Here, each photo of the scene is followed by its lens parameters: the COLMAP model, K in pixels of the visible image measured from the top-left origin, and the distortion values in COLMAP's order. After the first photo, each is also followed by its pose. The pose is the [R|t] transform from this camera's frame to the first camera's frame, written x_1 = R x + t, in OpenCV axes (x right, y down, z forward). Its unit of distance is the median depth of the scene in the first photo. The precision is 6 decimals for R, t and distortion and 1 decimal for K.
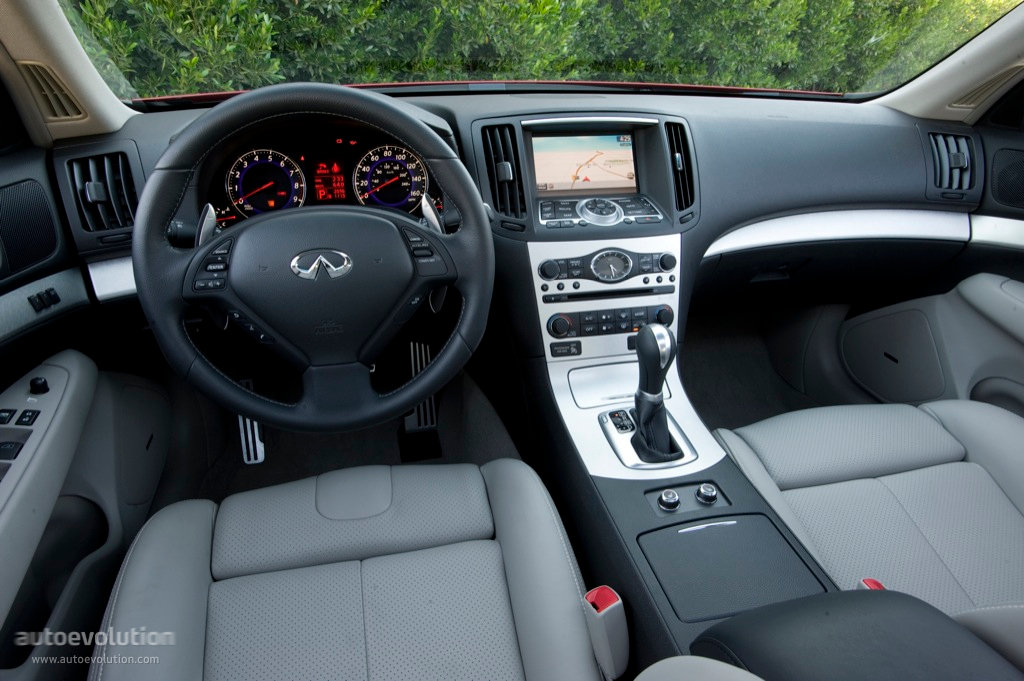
lens RADIAL K [[680.5, 0, 508.5], [0, 680.5, 355.8], [0, 0, 1]] dist [-0.001641, 0.028934]
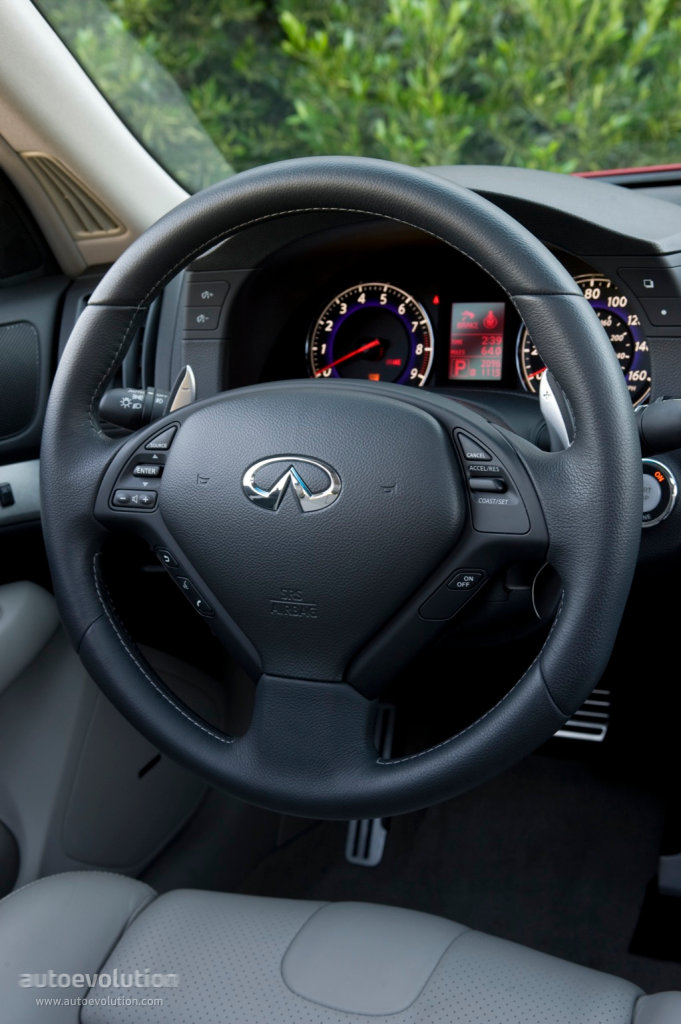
lens RADIAL K [[1363.4, 0, 340.5], [0, 1363.4, 512.0], [0, 0, 1]] dist [0.003405, 0.024386]
pose [[0.775014, 0.111735, -0.621988, 0.371604], [-0.202938, 0.976119, -0.077515, -0.034440], [0.598473, 0.186300, 0.779180, 0.177512]]
